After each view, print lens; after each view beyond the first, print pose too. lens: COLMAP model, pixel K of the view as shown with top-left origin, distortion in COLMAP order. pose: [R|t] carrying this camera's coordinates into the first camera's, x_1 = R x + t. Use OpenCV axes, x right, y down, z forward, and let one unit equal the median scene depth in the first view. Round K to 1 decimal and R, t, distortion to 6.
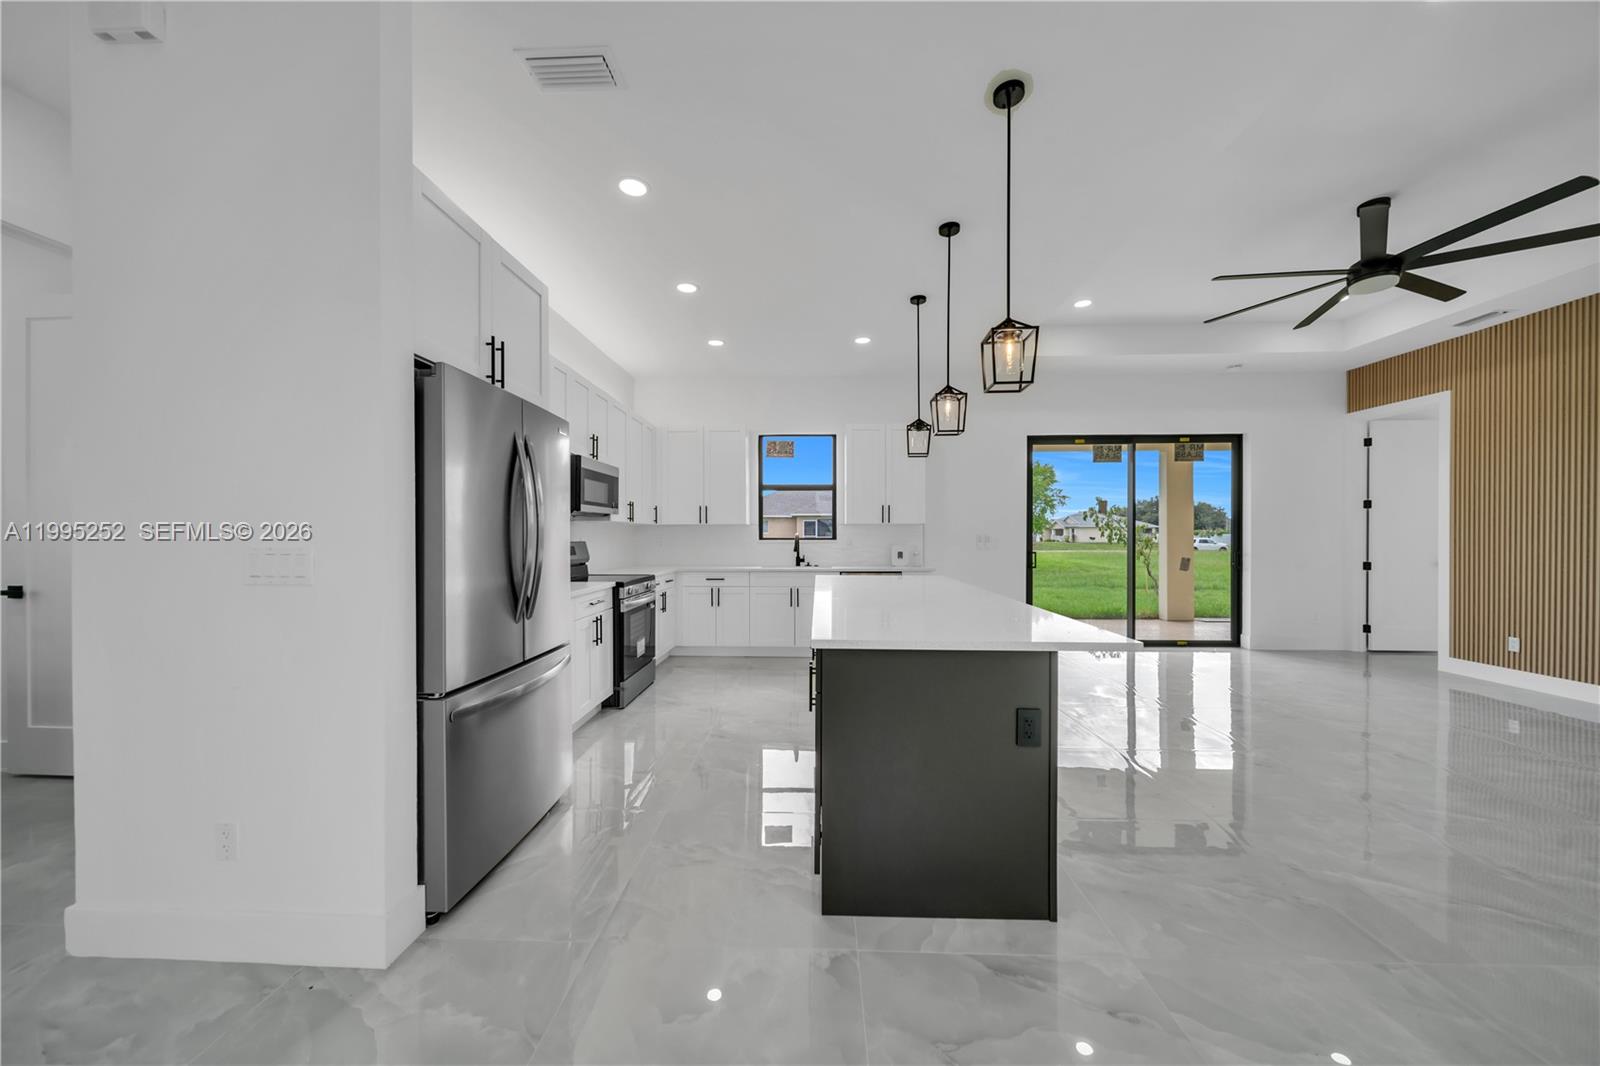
lens RADIAL K [[553.0, 0, 797.7], [0, 553.0, 535.7], [0, 0, 1]] dist [-0.000912, -0.001081]
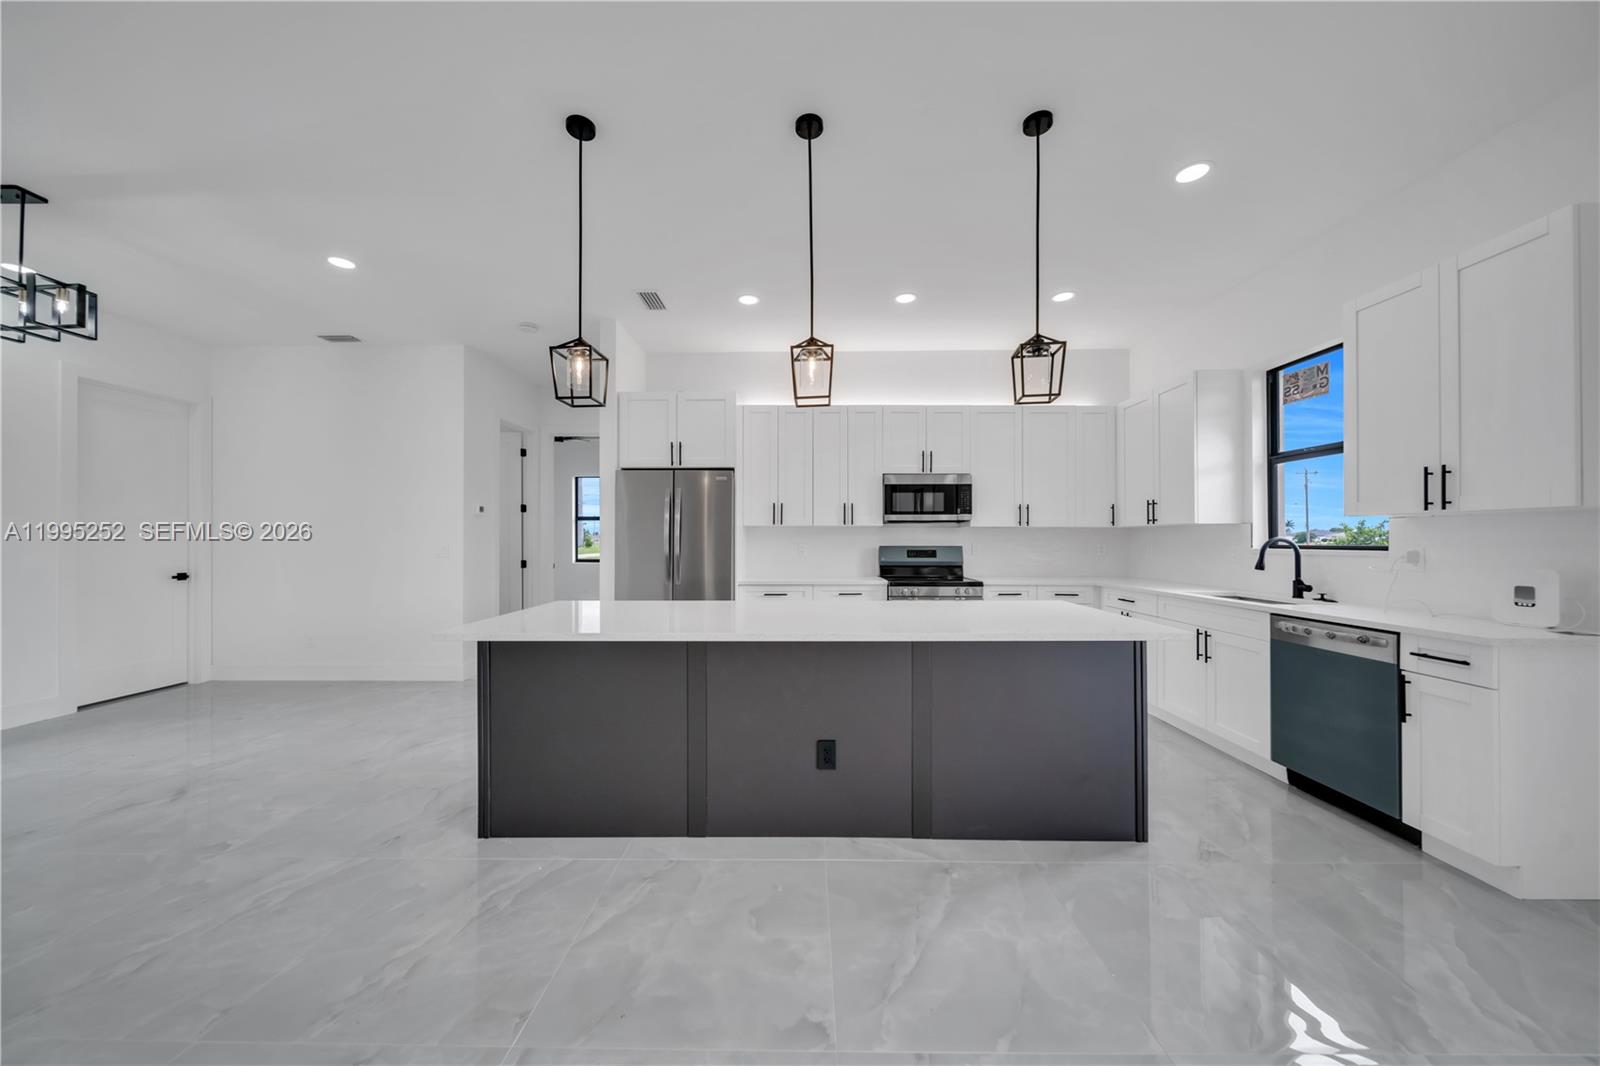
lens RADIAL K [[553.0, 0, 798.5], [0, 553.0, 537.7], [0, 0, 1]] dist [-0.000912, -0.001081]
pose [[0.024689, -0.003994, -0.999687, 0.531588], [-0.001677, 0.999990, -0.004037, -0.000546], [0.999694, 0.001776, 0.024682, 0.511256]]
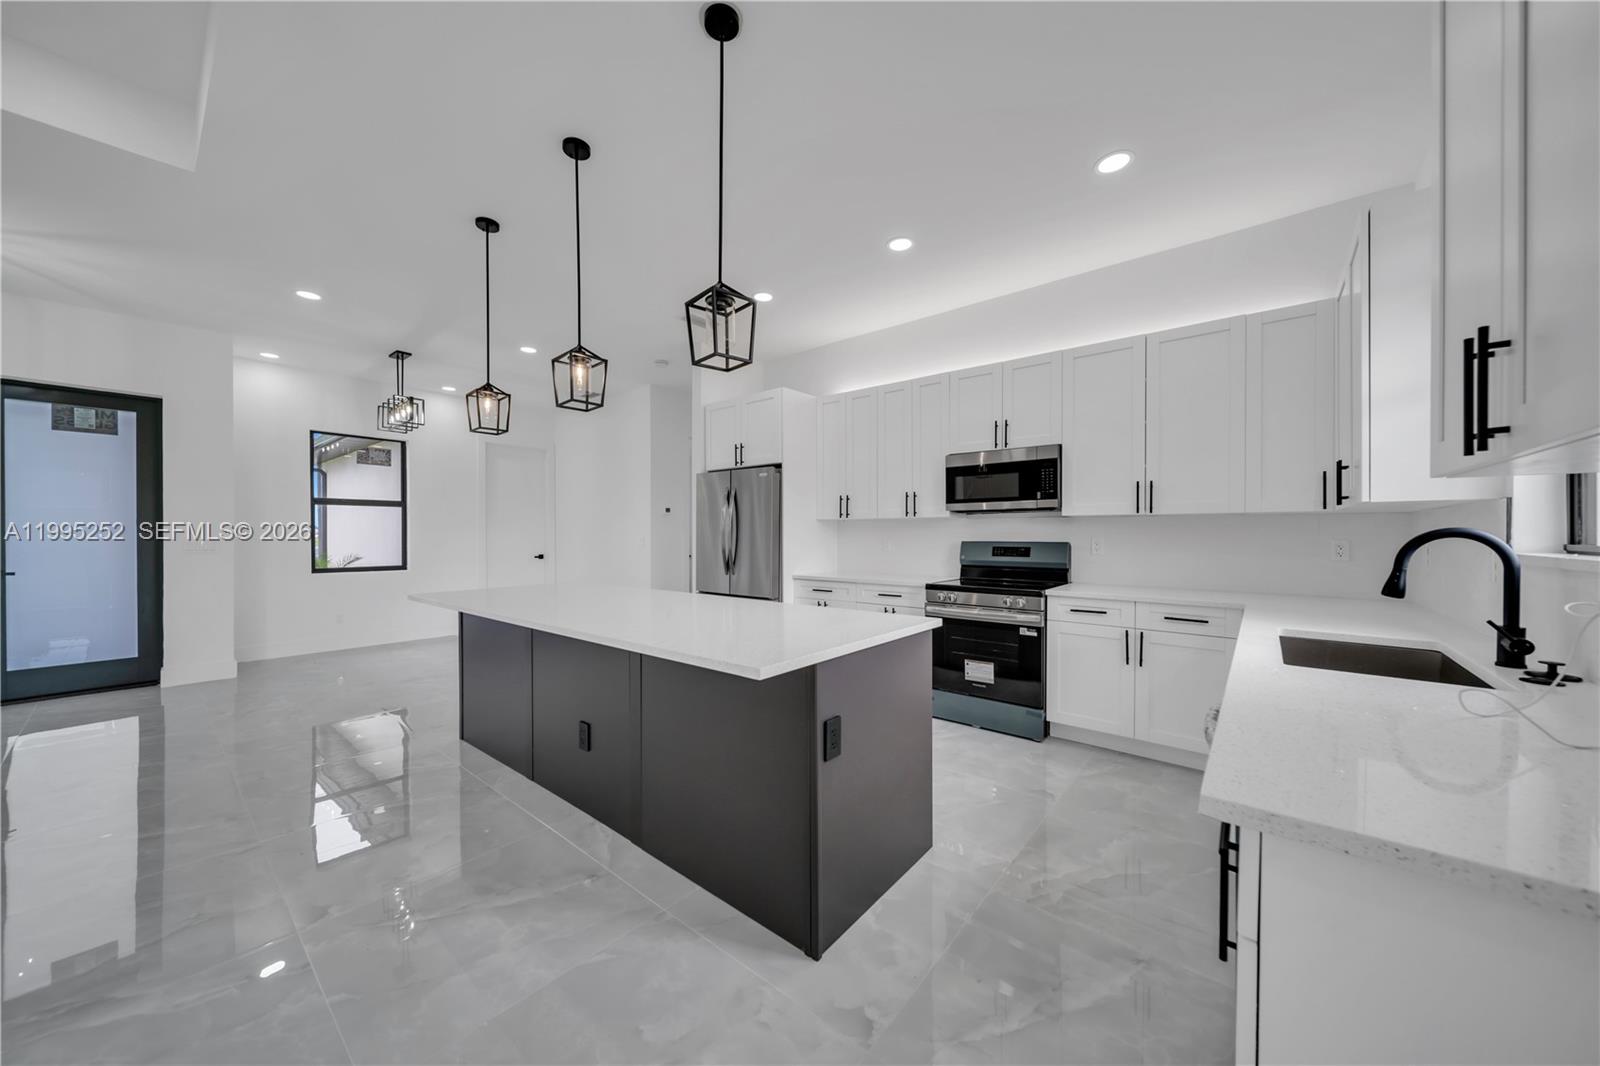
lens RADIAL K [[553.0, 0, 800.7], [0, 553.0, 537.8], [0, 0, 1]] dist [-0.000912, -0.001081]
pose [[-0.607564, 0.006091, -0.794248, 0.374309], [-0.000402, 0.999968, 0.007976, -0.001431], [0.794271, 0.005165, -0.607542, 0.916843]]
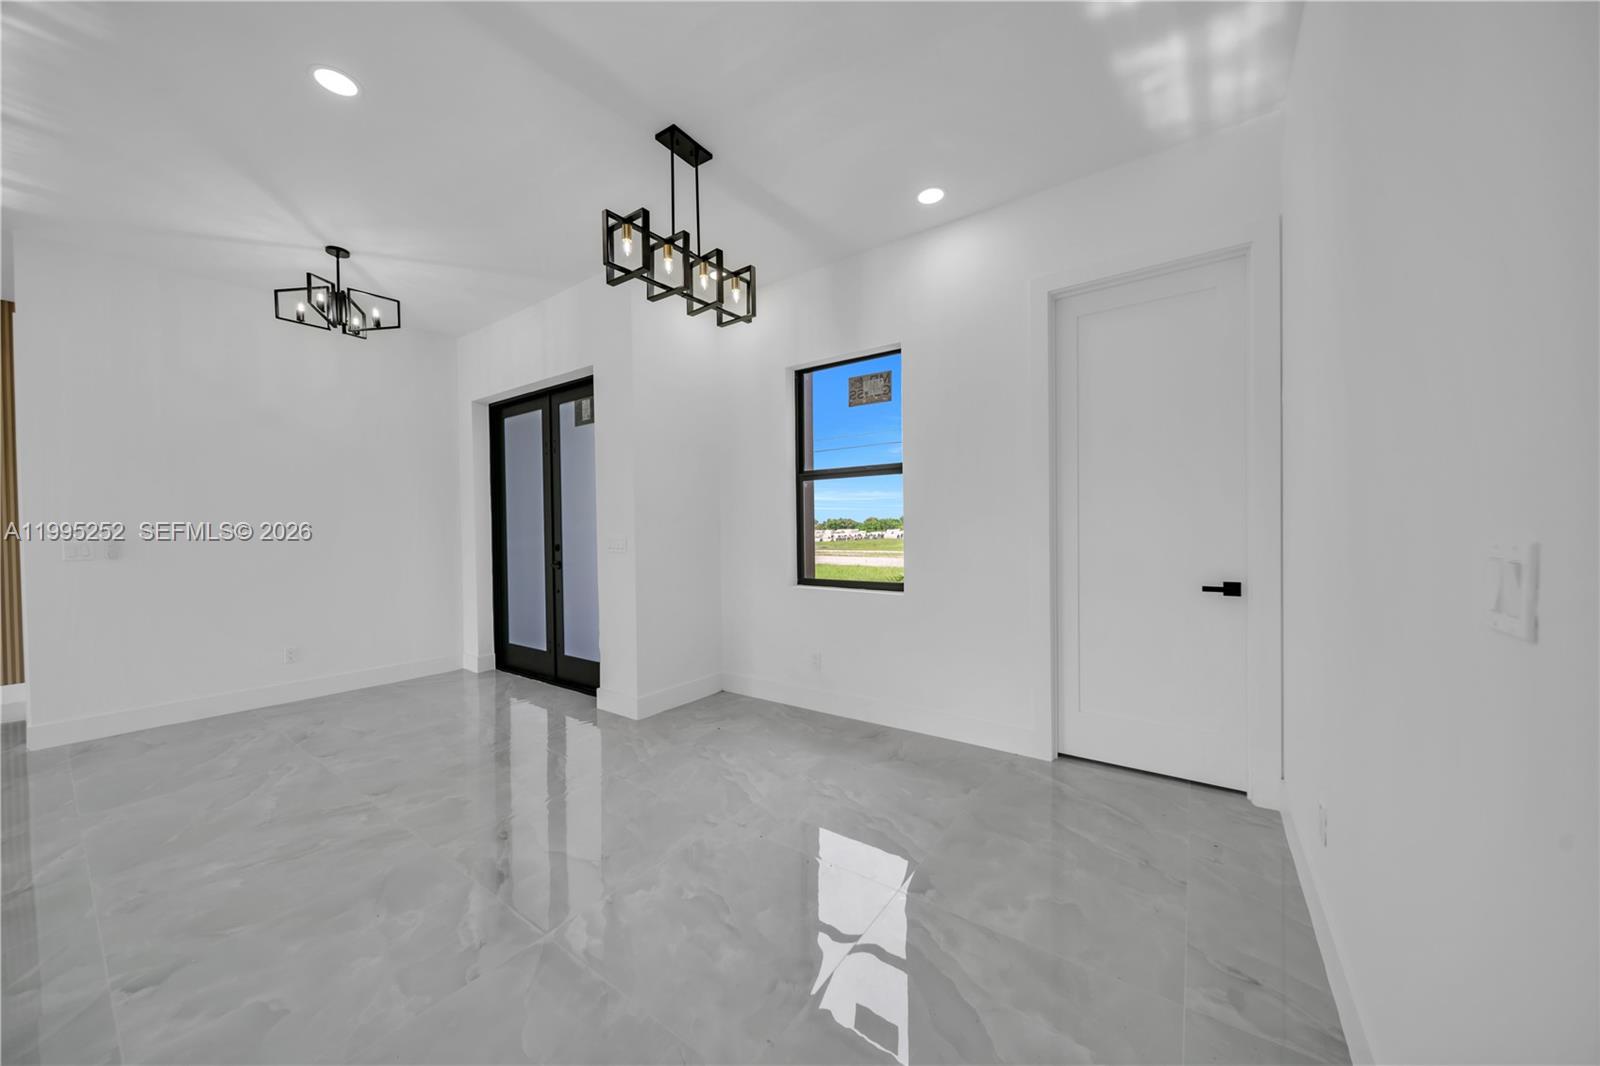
lens RADIAL K [[553.0, 0, 803.5], [0, 553.0, 532.8], [0, 0, 1]] dist [-0.000912, -0.001081]
pose [[-0.835498, 0.005613, 0.549464, -0.247079], [0.014616, 0.999821, 0.012010, 0.000302], [-0.549299, 0.018065, -0.835431, 0.167026]]
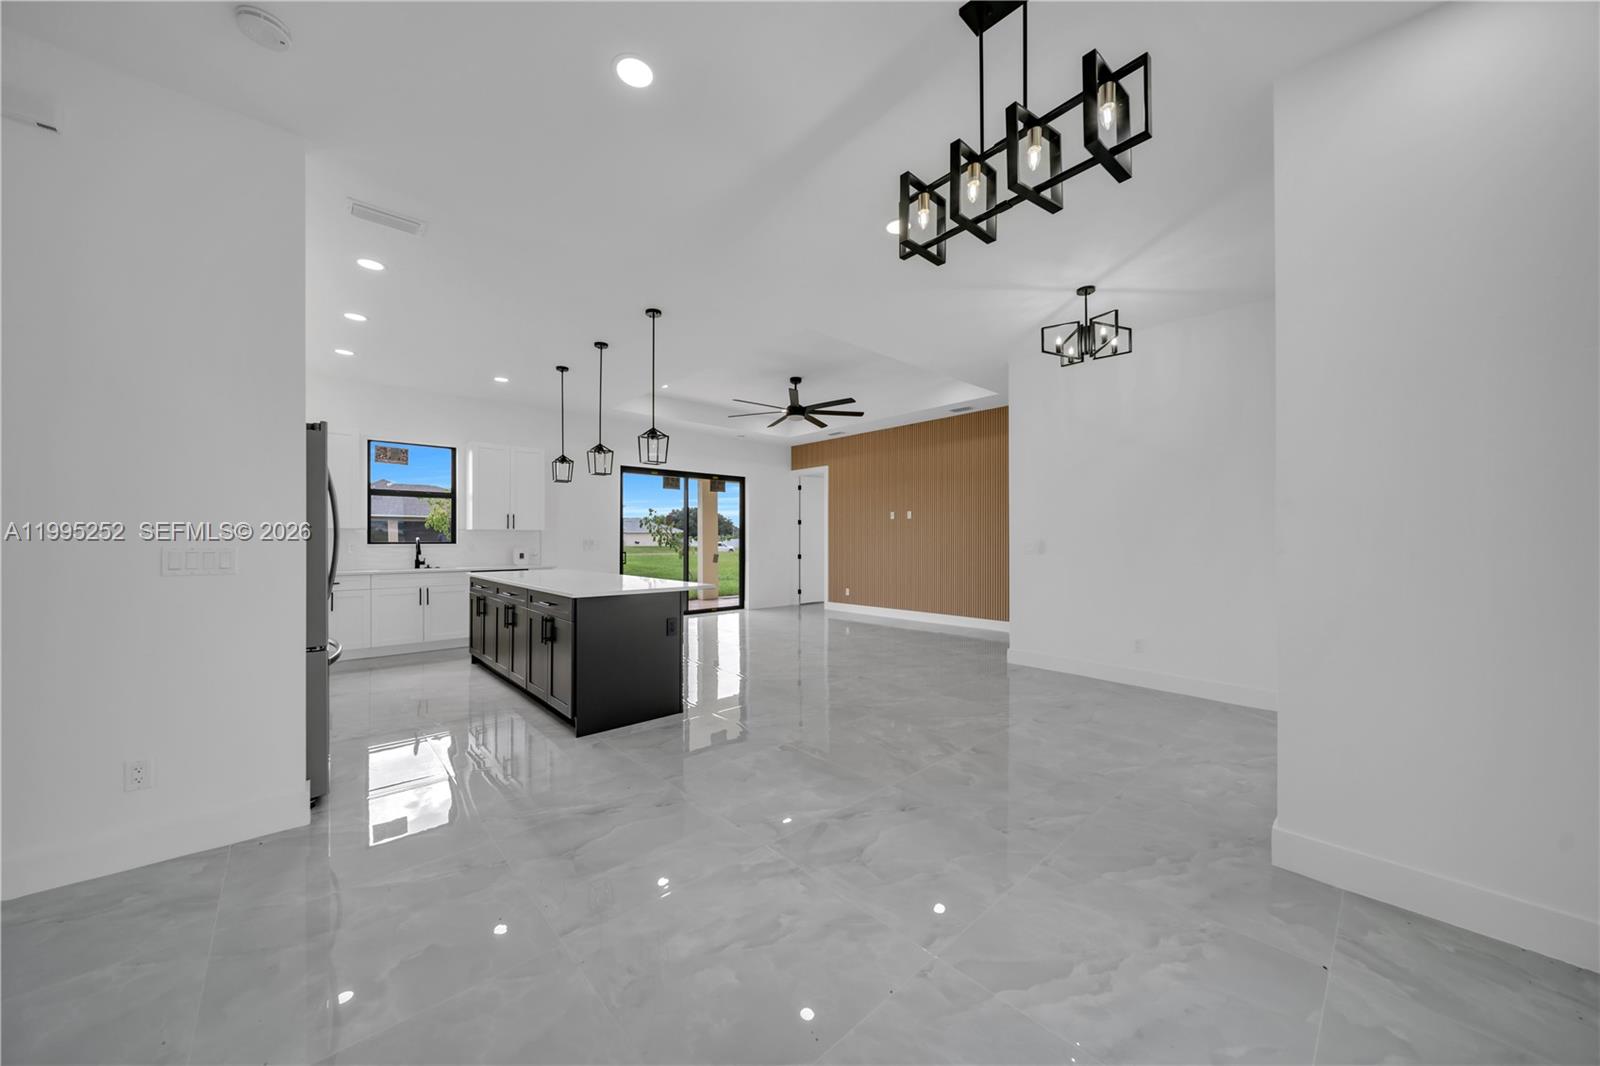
lens RADIAL K [[553.0, 0, 798.9], [0, 553.0, 538.0], [0, 0, 1]] dist [-0.000912, -0.001081]
pose [[0.711783, 0.001818, 0.702397, -0.226492], [0.001508, 0.999990, -0.004117, 0.001758], [-0.702398, 0.003990, 0.711773, -0.271546]]
